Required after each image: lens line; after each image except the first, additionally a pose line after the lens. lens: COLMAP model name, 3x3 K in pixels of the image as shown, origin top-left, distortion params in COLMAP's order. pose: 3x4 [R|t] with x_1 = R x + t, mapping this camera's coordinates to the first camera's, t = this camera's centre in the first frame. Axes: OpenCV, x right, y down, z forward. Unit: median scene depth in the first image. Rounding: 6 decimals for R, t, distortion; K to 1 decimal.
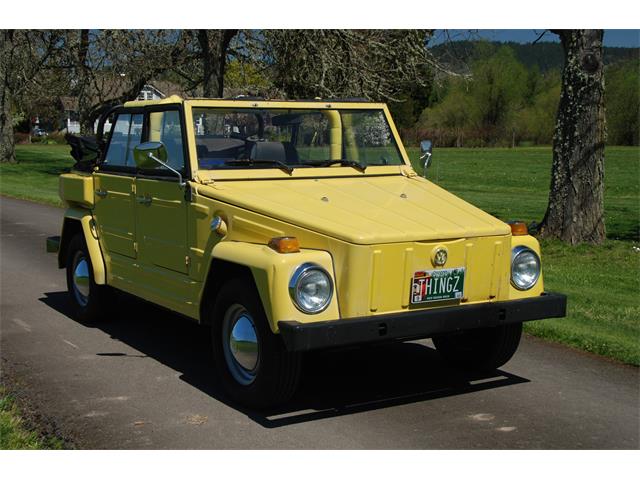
lens RADIAL K [[946.5, 0, 323.2], [0, 946.5, 236.4], [0, 0, 1]] dist [0.136822, 0.000000]
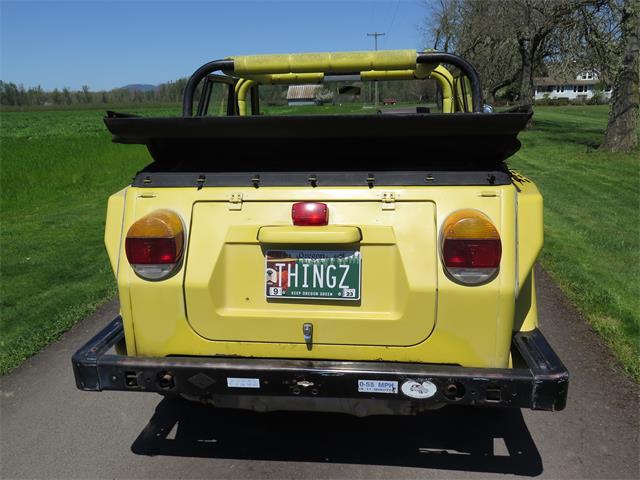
lens RADIAL K [[537.5, 0, 315.1], [0, 537.5, 241.9], [0, 0, 1]] dist [-0.035706, 0.024083]
pose [[0.774845, 0.131065, -0.618415, 0.348880], [-0.035382, 0.985729, 0.164579, -0.034333], [0.631160, -0.105643, 0.768425, 0.690840]]
